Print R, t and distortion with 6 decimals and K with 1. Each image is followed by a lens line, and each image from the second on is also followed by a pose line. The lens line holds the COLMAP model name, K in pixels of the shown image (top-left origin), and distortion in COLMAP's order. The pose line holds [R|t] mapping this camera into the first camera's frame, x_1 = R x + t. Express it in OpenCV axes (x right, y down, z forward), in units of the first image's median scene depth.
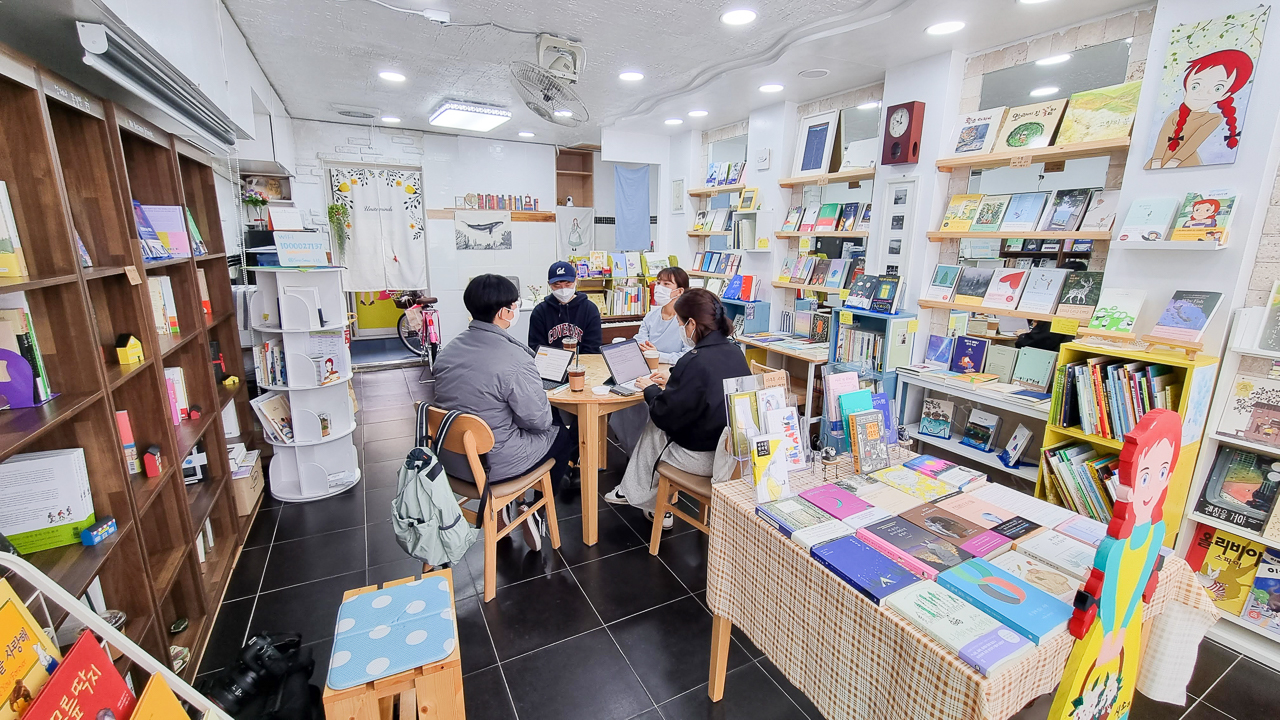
lens RADIAL K [[522.5, 0, 640.0], [0, 522.5, 360.0], [0, 0, 1]] dist [-0.066593, 0.000132]
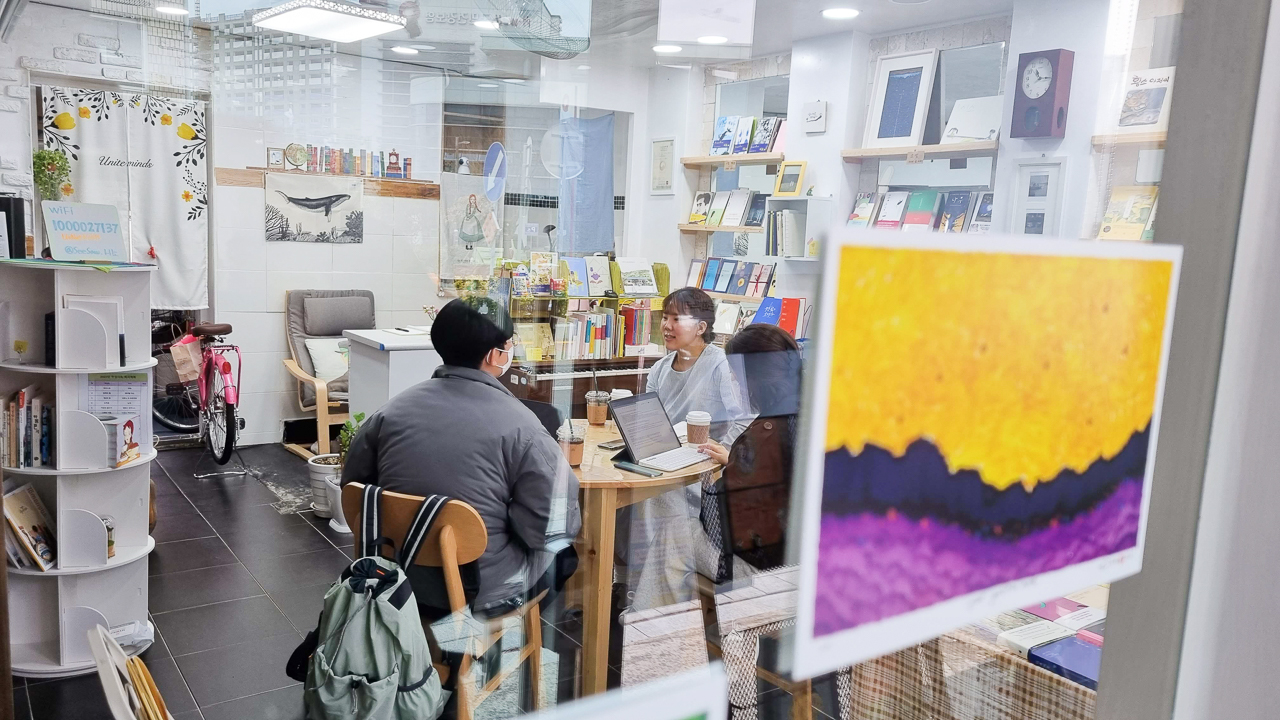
lens RADIAL K [[967.8, 0, 640.0], [0, 967.8, 360.0], [0, 0, 1]] dist [-0.054339, -0.007025]
pose [[0.989177, 0.015071, 0.145949, -0.128688], [-0.001015, 0.995390, -0.095902, 0.020245], [-0.146722, 0.094716, 0.984633, -0.097218]]
